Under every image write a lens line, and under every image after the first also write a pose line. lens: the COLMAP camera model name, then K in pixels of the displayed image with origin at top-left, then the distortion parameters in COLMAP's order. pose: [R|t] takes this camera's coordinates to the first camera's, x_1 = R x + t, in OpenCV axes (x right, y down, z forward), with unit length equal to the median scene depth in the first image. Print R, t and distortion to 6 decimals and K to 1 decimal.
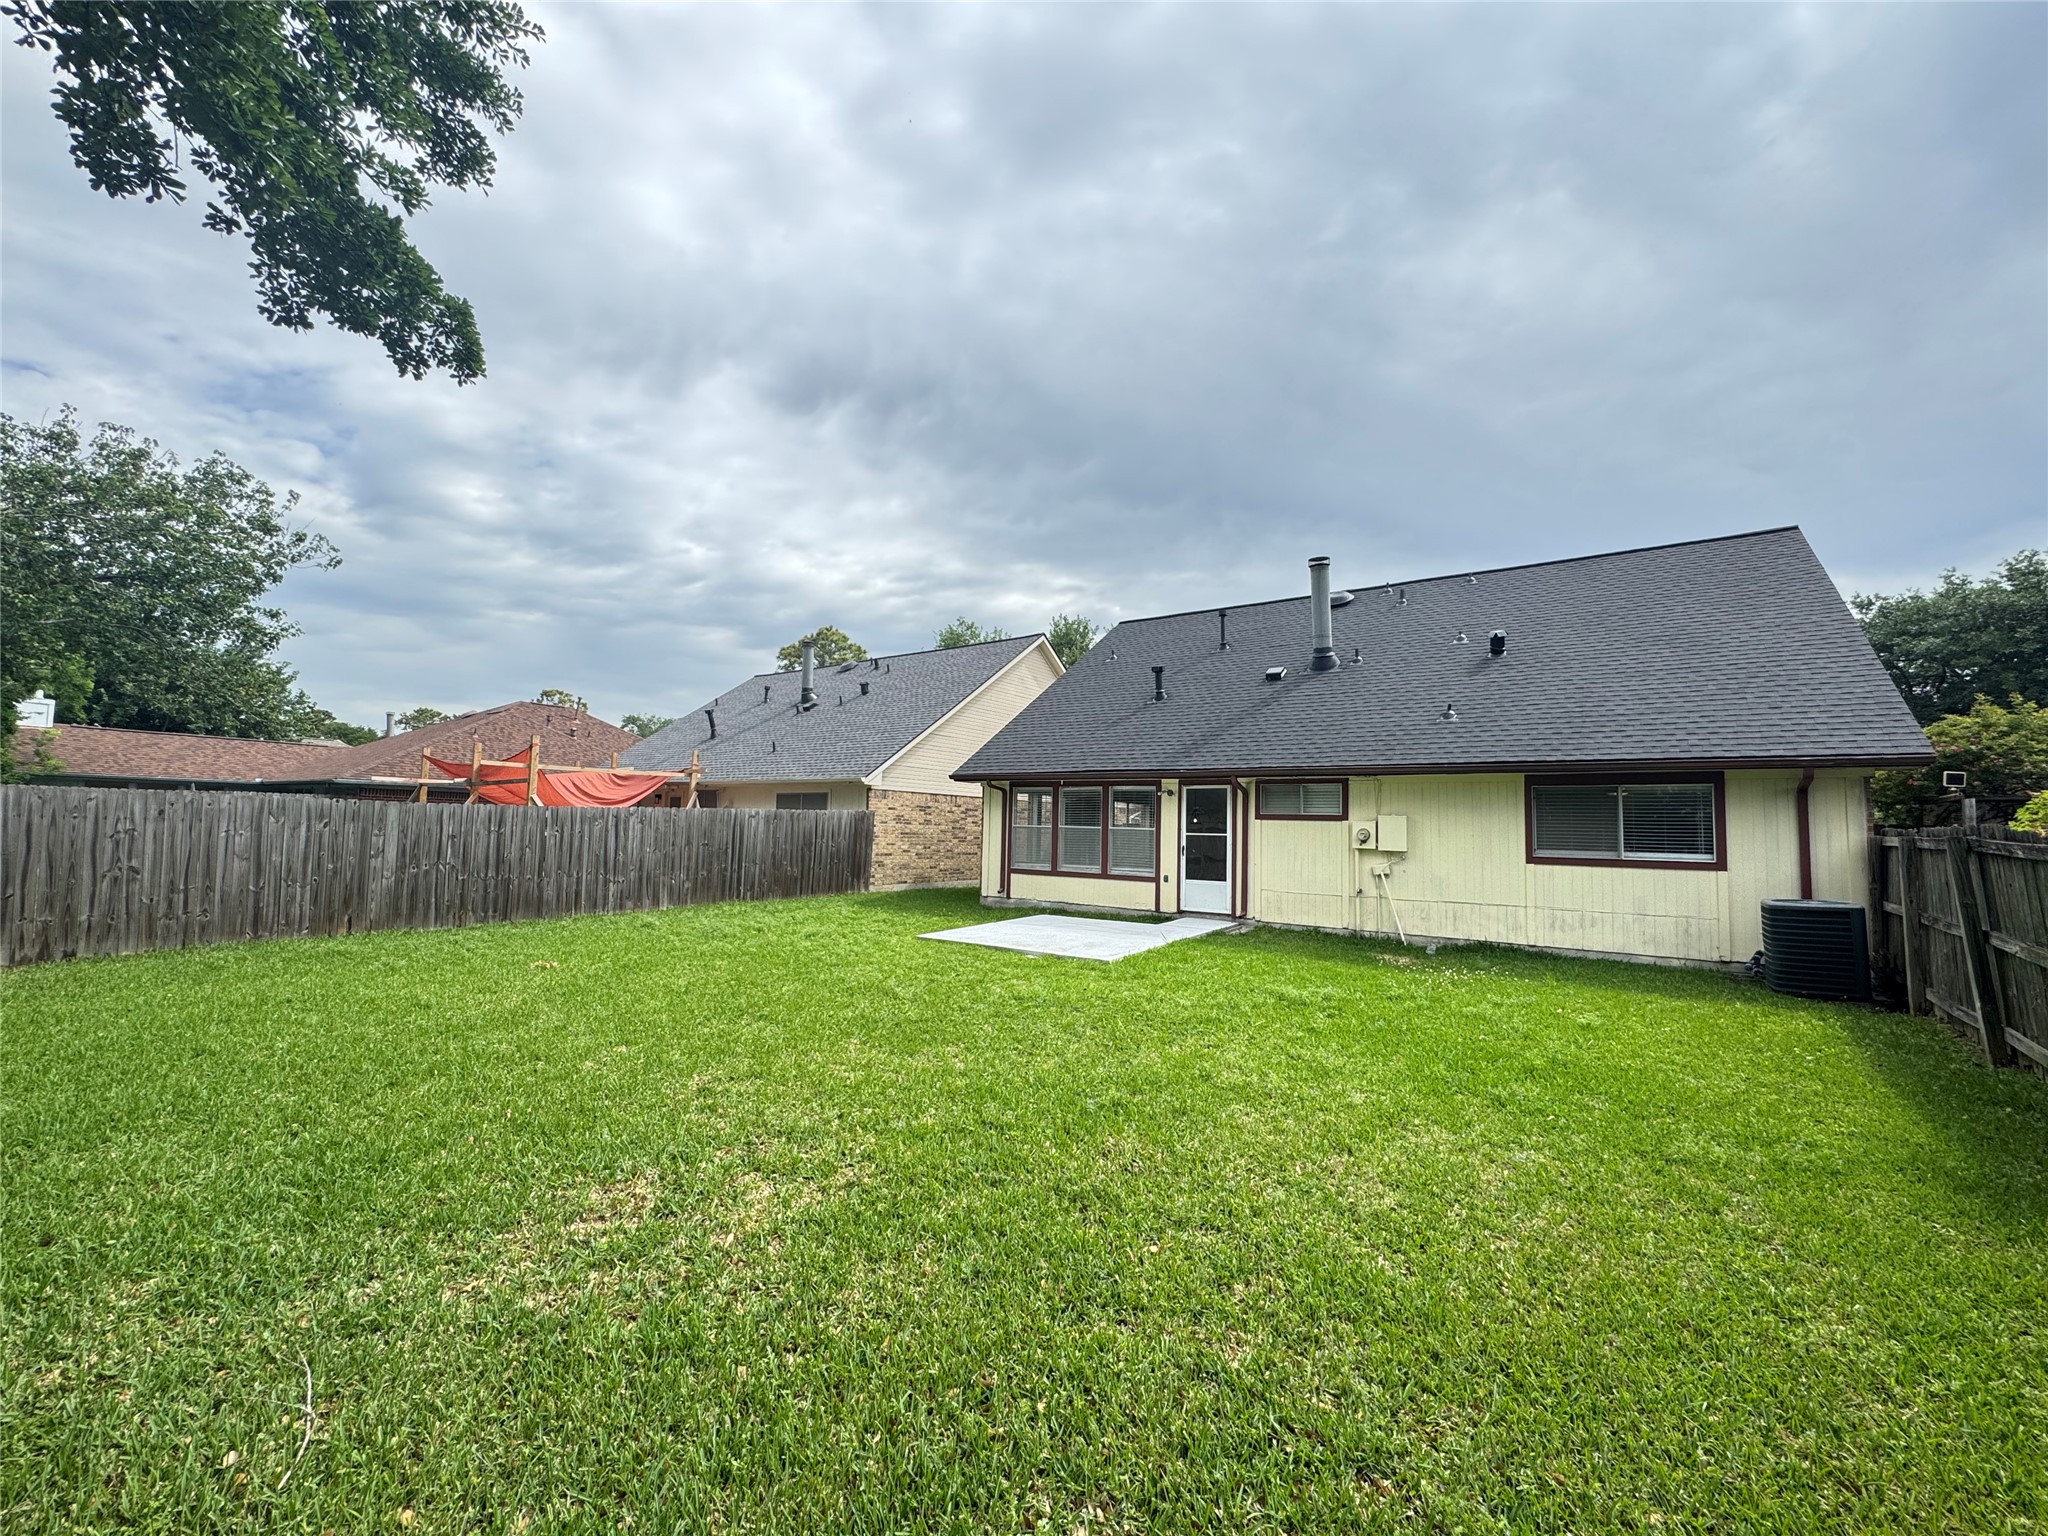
lens RADIAL K [[825.3, 0, 1033.7], [0, 825.3, 767.5], [0, 0, 1]] dist [-0.003212, -0.000301]
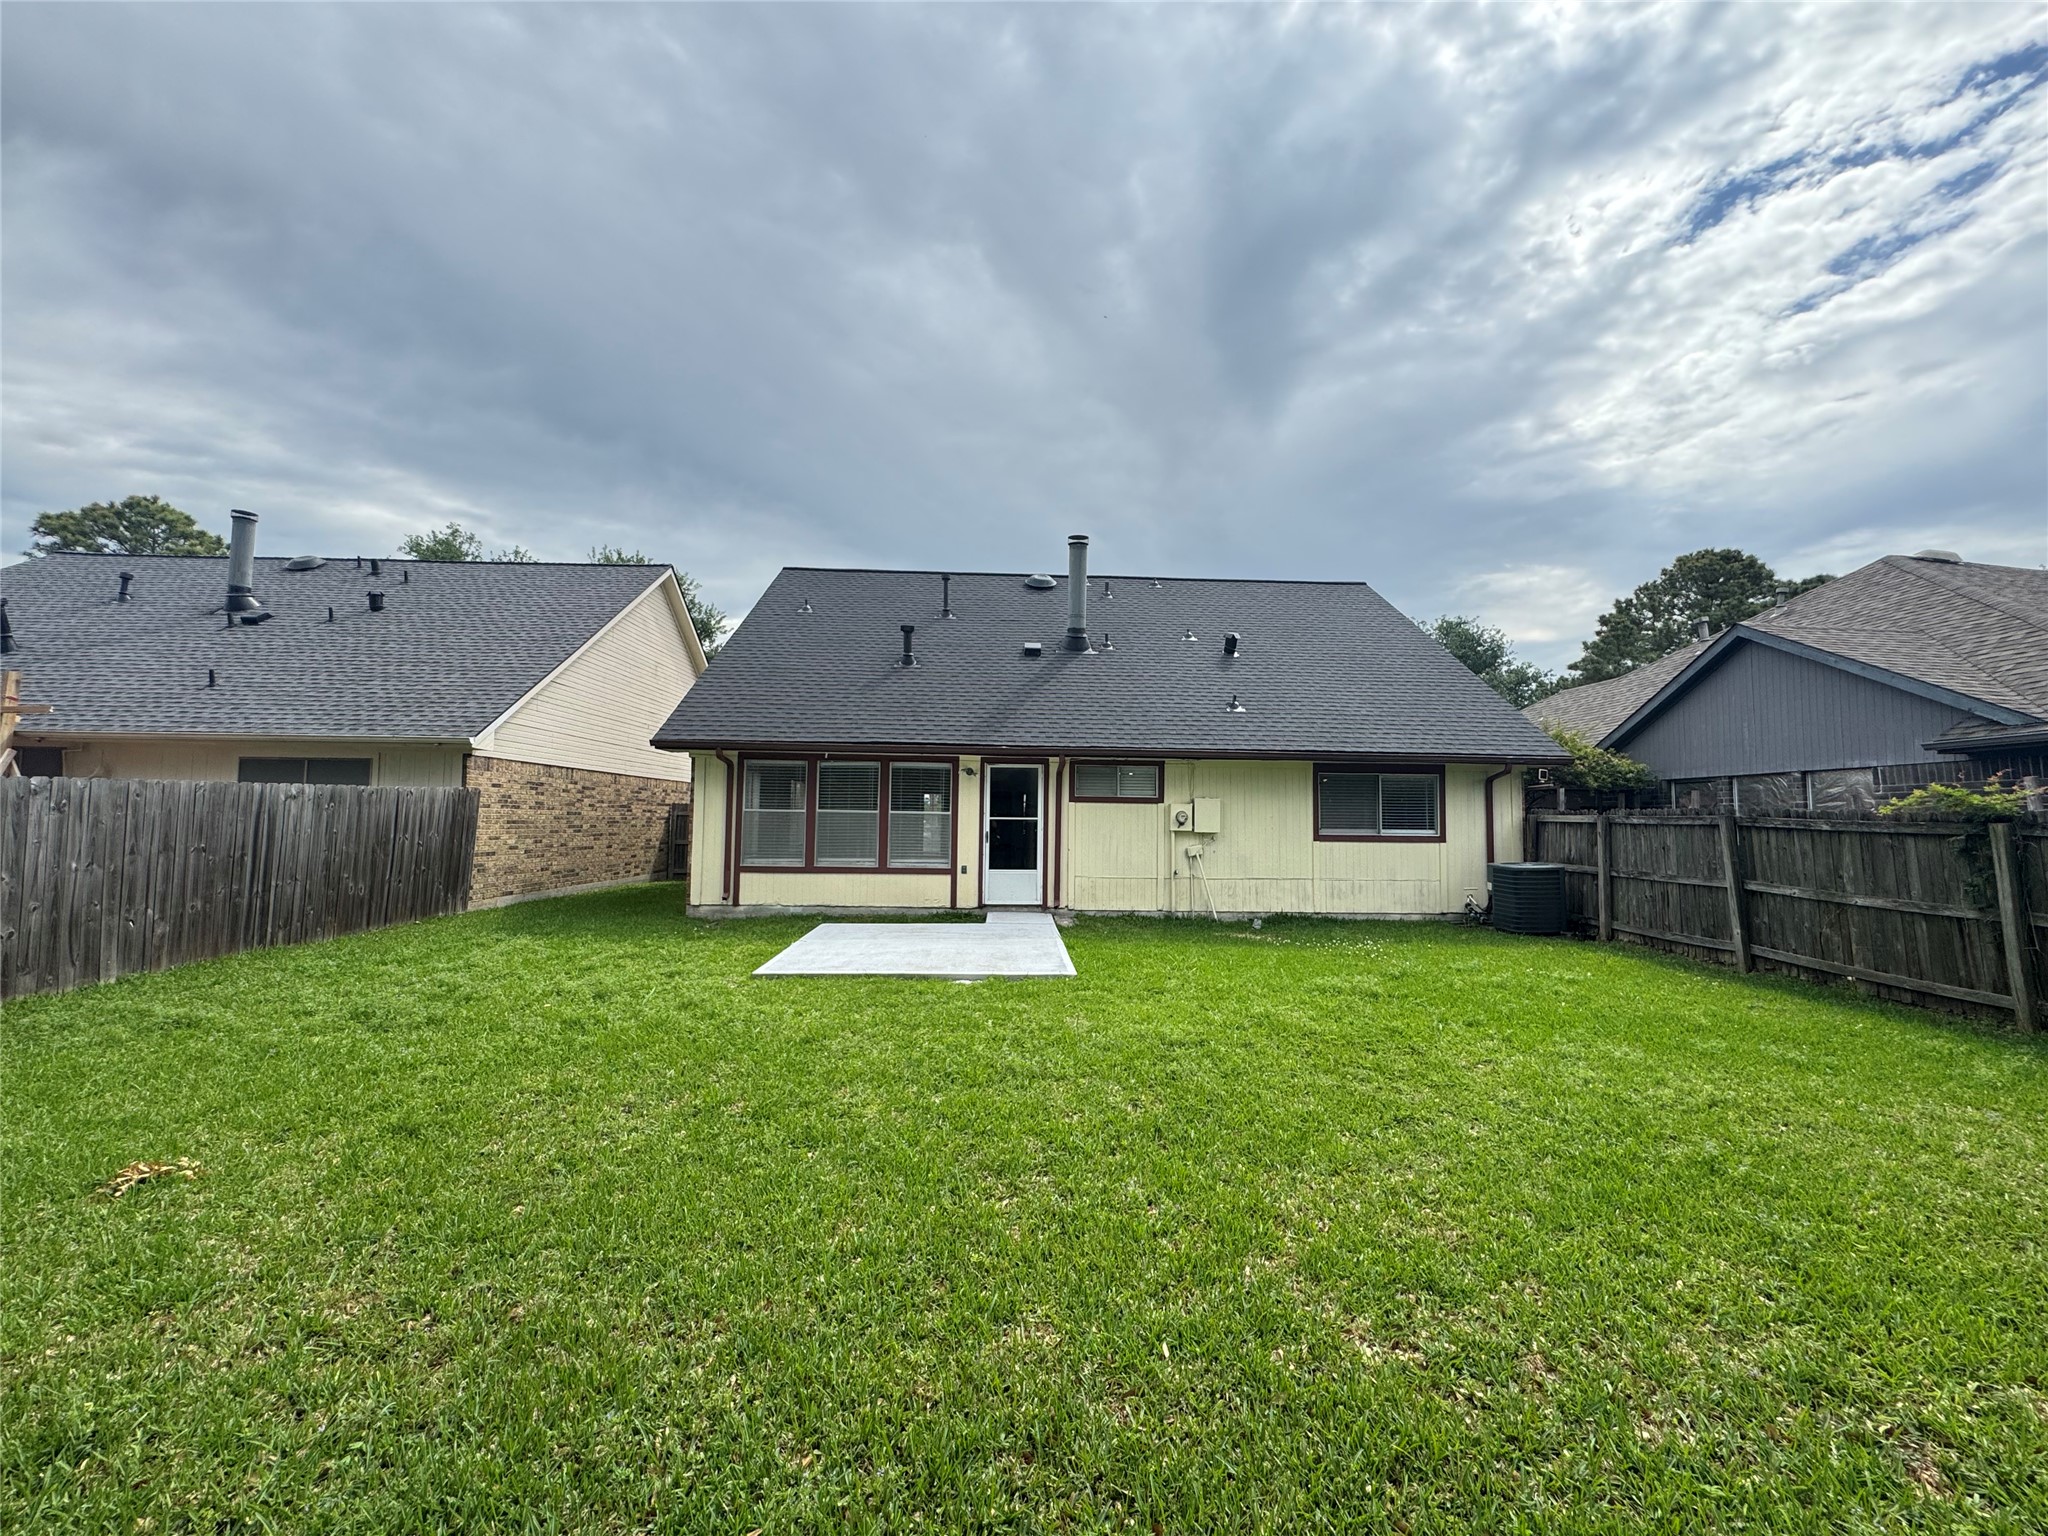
lens RADIAL K [[825.3, 0, 1033.7], [0, 825.3, 767.5], [0, 0, 1]] dist [-0.003212, -0.000301]
pose [[0.790394, 0.024124, 0.612124, -0.312062], [-0.039434, 0.999155, 0.011542, 0.013278], [-0.611329, -0.033261, 0.790678, 0.262119]]
